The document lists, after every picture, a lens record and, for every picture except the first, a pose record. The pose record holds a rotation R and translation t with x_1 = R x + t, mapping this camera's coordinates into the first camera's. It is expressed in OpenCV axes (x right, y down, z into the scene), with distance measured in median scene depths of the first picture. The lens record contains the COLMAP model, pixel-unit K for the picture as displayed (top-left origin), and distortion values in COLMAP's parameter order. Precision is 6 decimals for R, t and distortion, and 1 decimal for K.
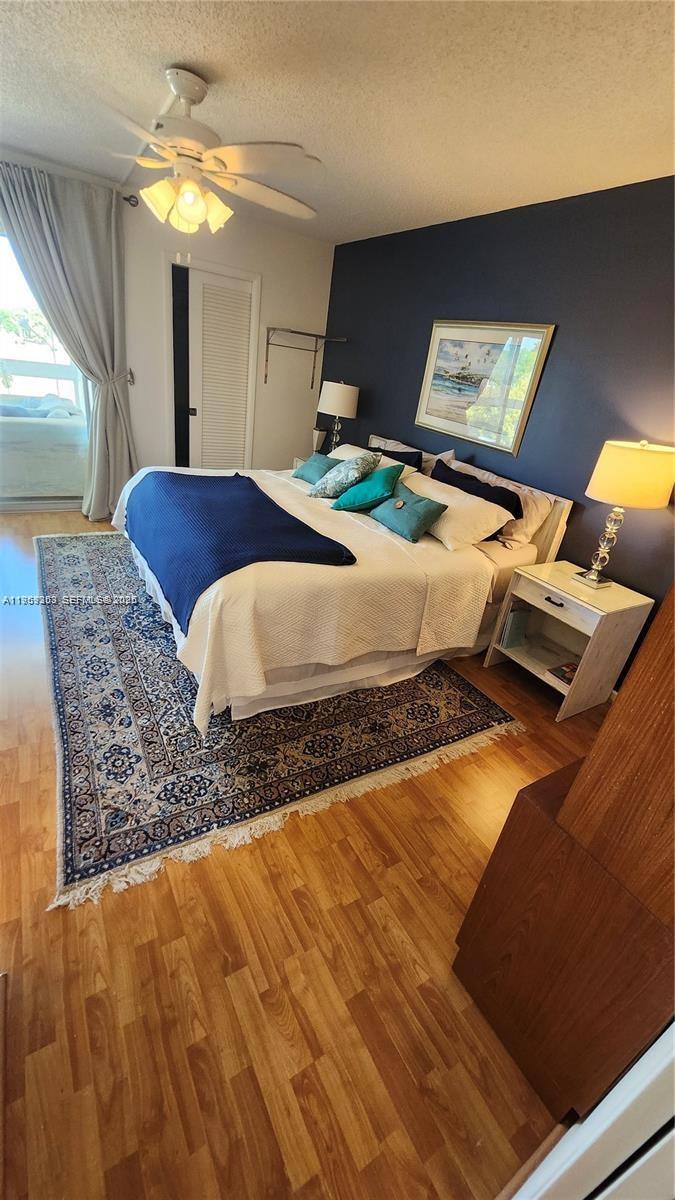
lens RADIAL K [[469.5, 0, 346.6], [0, 469.5, 606.3], [0, 0, 1]] dist [-0.001416, -0.000341]
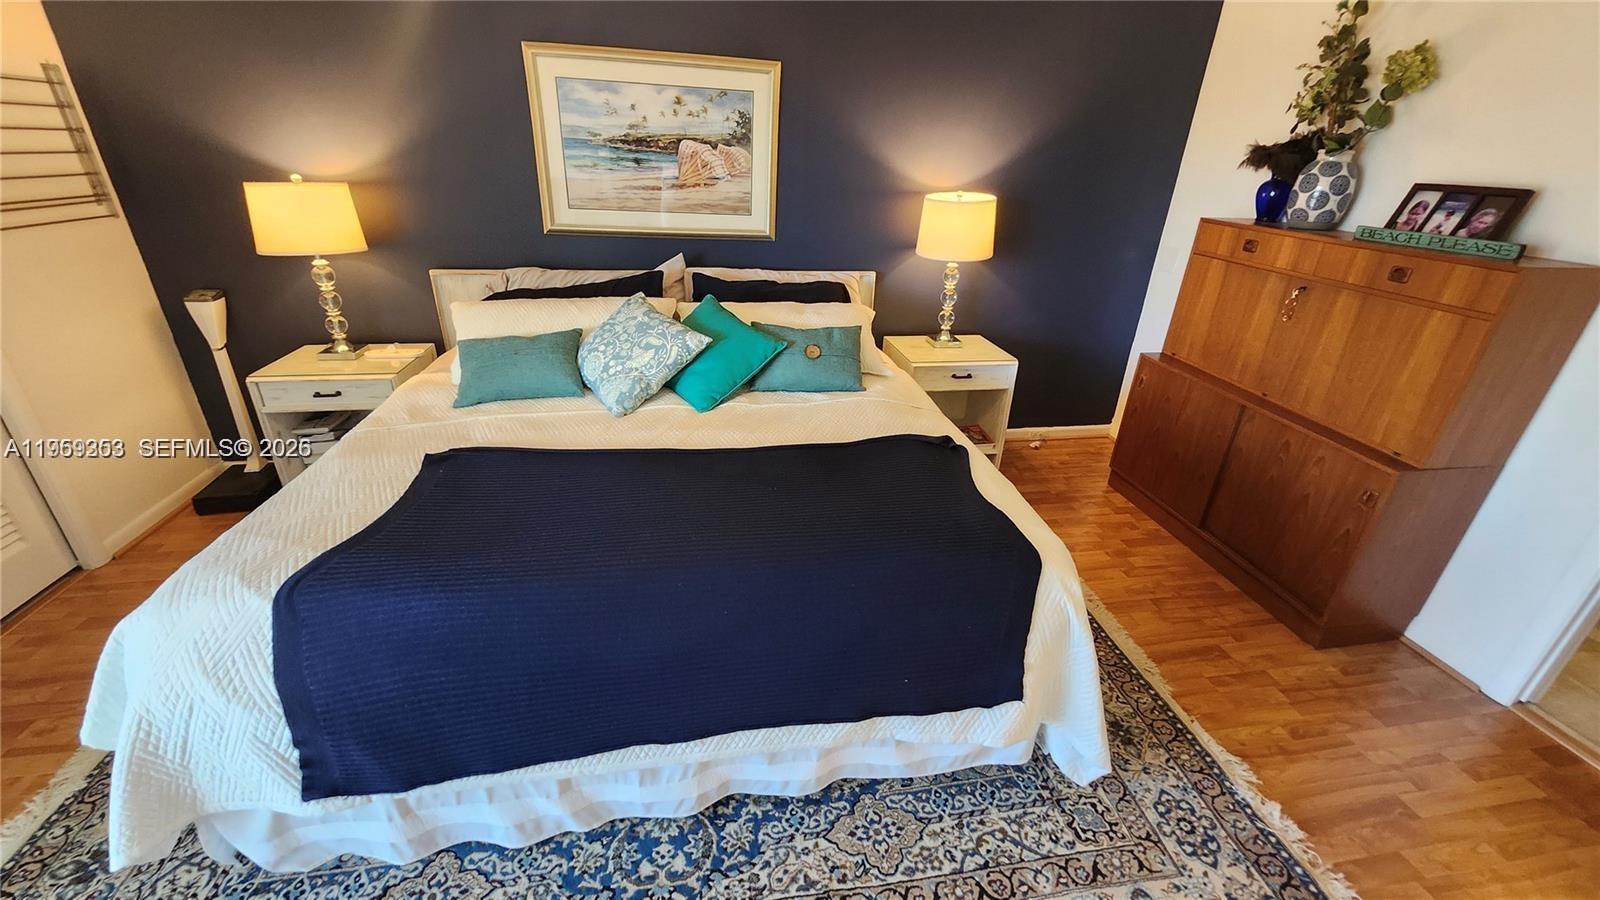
lens RADIAL K [[627.3, 0, 802.9], [0, 627.3, 446.6], [0, 0, 1]] dist [-0.002844, 0.000192]
pose [[0.369129, -0.506894, 0.778975, -0.691236], [0.436792, 0.834451, 0.336013, -0.435161], [-0.820339, 0.216218, 0.529428, 0.609560]]
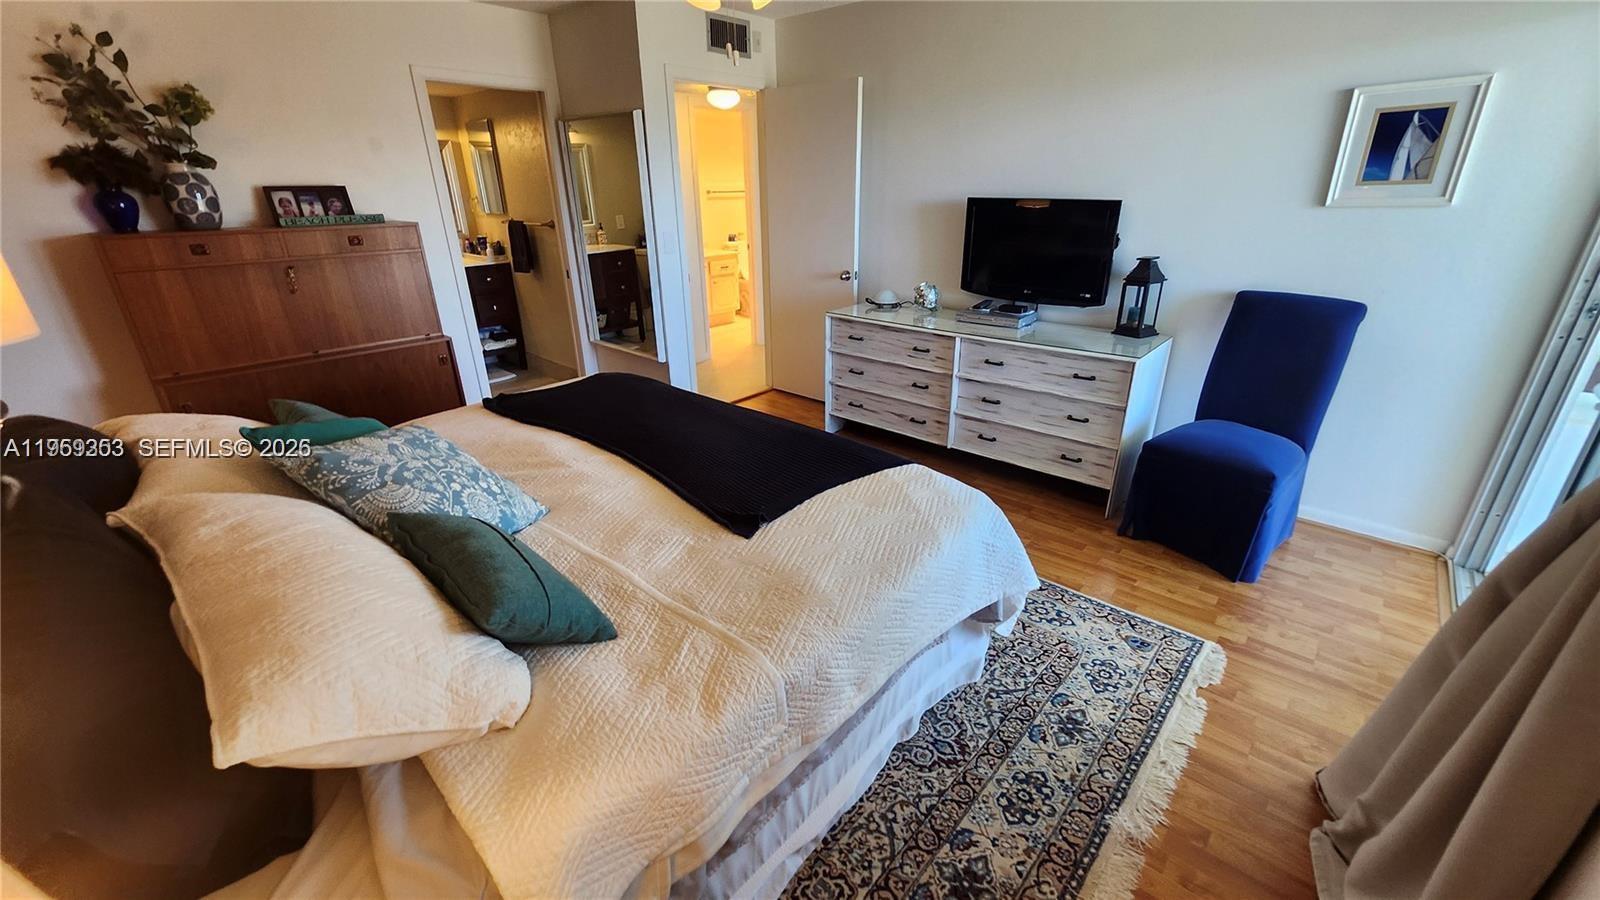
lens RADIAL K [[641.0, 0, 802.0], [0, 641.0, 451.7], [0, 0, 1]] dist [-0.002894, -0.000367]
pose [[-0.950112, -0.006884, -0.311834, -0.145130], [-0.238347, 0.660904, 0.711615, -0.883357], [0.201194, 0.750439, -0.629574, 1.690890]]
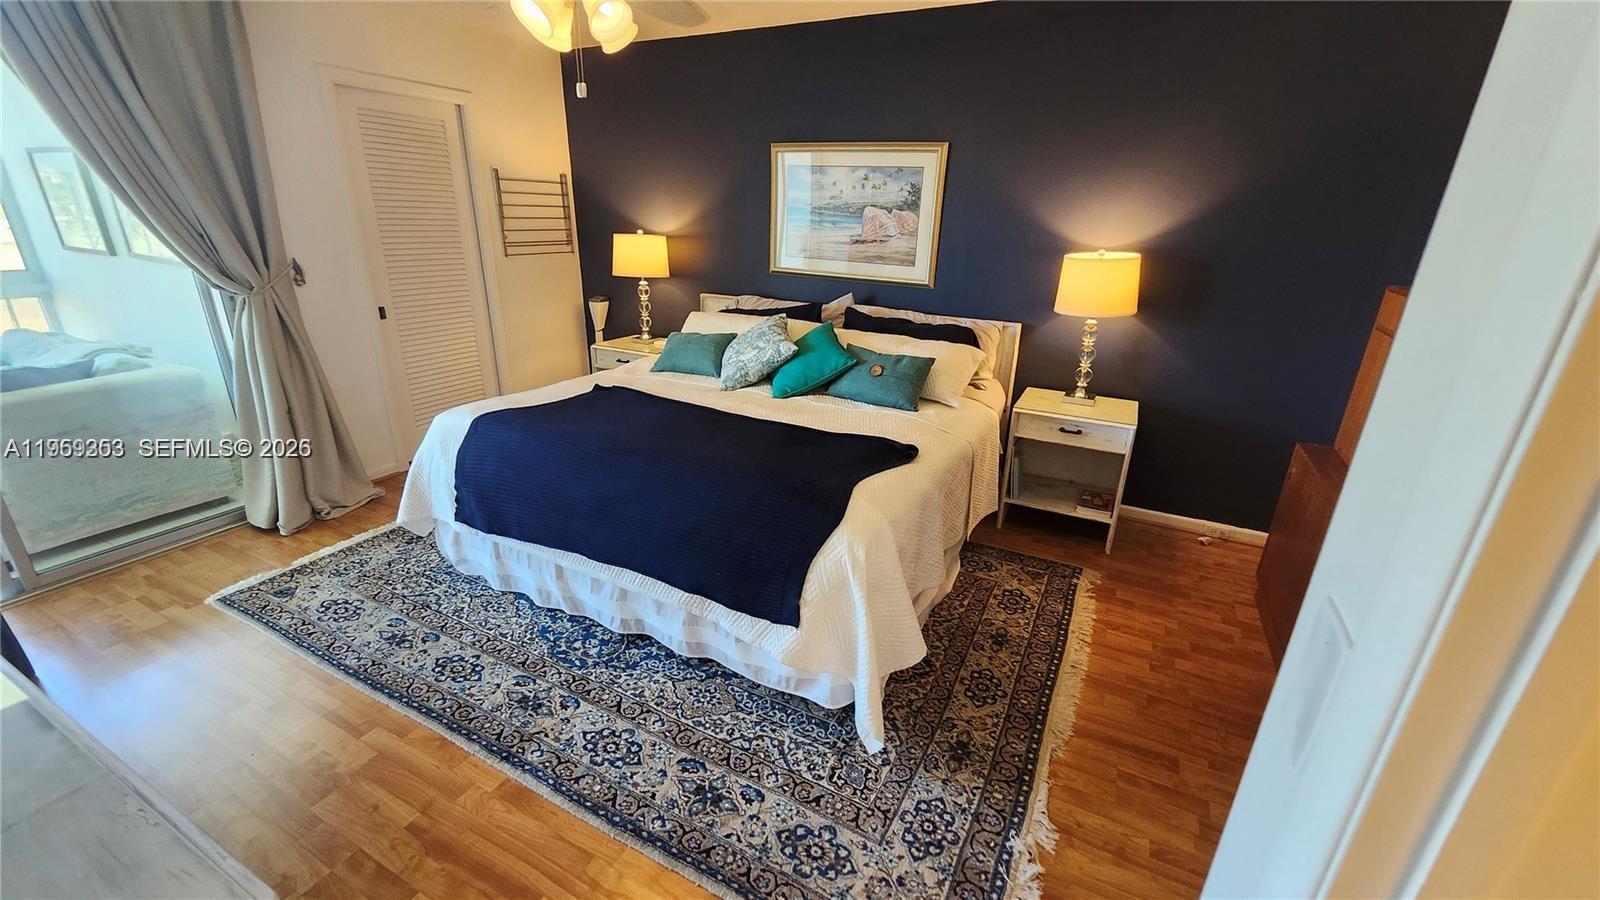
lens RADIAL K [[626.0, 0, 809.0], [0, 626.0, 447.3], [0, 0, 1]] dist [-0.001416, -0.000341]
pose [[0.847202, -0.288279, 0.446255, -0.528733], [0.318574, 0.947868, 0.007516, -0.146788], [-0.425157, 0.135798, 0.894874, 0.121068]]
